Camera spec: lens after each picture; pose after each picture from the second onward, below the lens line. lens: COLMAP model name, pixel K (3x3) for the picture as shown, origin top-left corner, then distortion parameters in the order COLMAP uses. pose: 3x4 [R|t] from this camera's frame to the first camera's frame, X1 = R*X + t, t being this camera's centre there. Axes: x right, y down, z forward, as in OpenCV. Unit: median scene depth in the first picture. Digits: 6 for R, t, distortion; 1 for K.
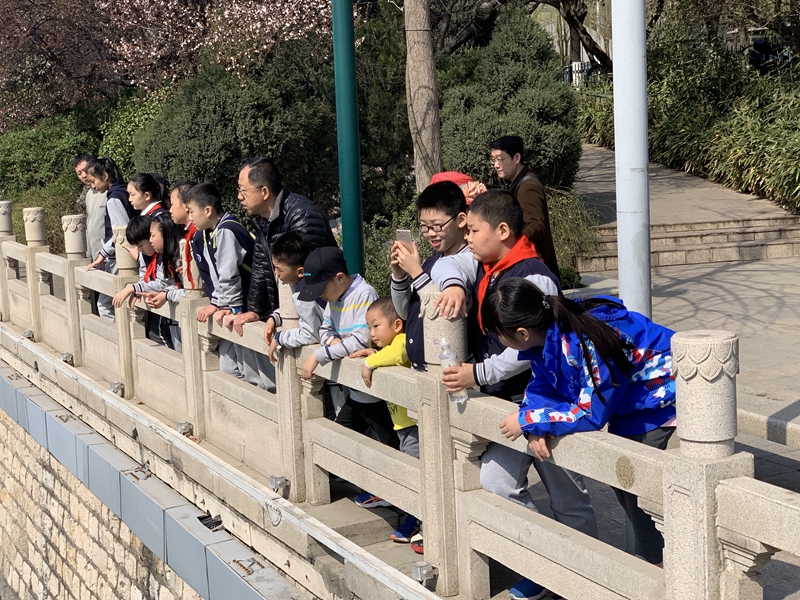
lens RADIAL K [[1409.4, 0, 399.4], [0, 1409.4, 298.9], [0, 0, 1]] dist [0.028544, 0.000000]
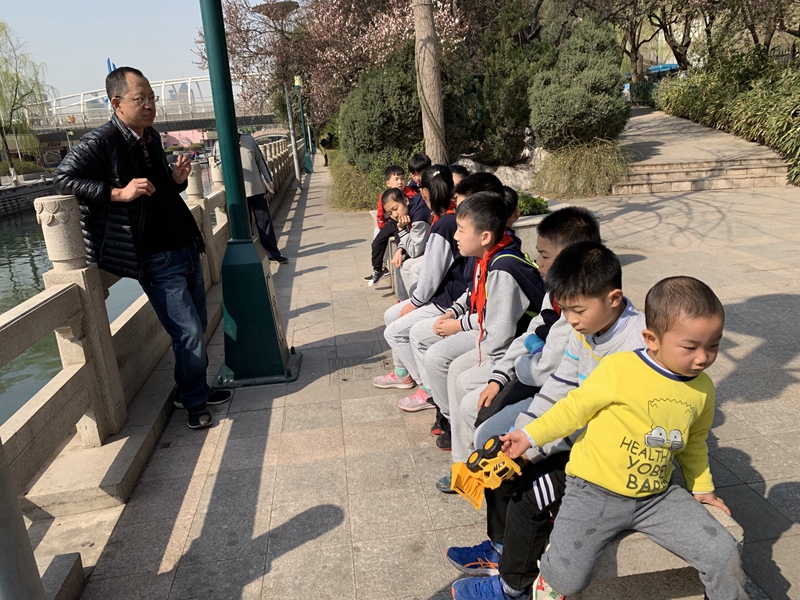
lens RADIAL K [[611.5, 0, 402.1], [0, 611.5, 302.4], [0, 0, 1]] dist [-0.001335, -0.001992]
pose [[0.949369, 0.068808, -0.306536, 0.105360], [-0.015603, 0.984844, 0.172742, -0.013253], [0.313776, -0.159213, 0.936053, 0.252322]]
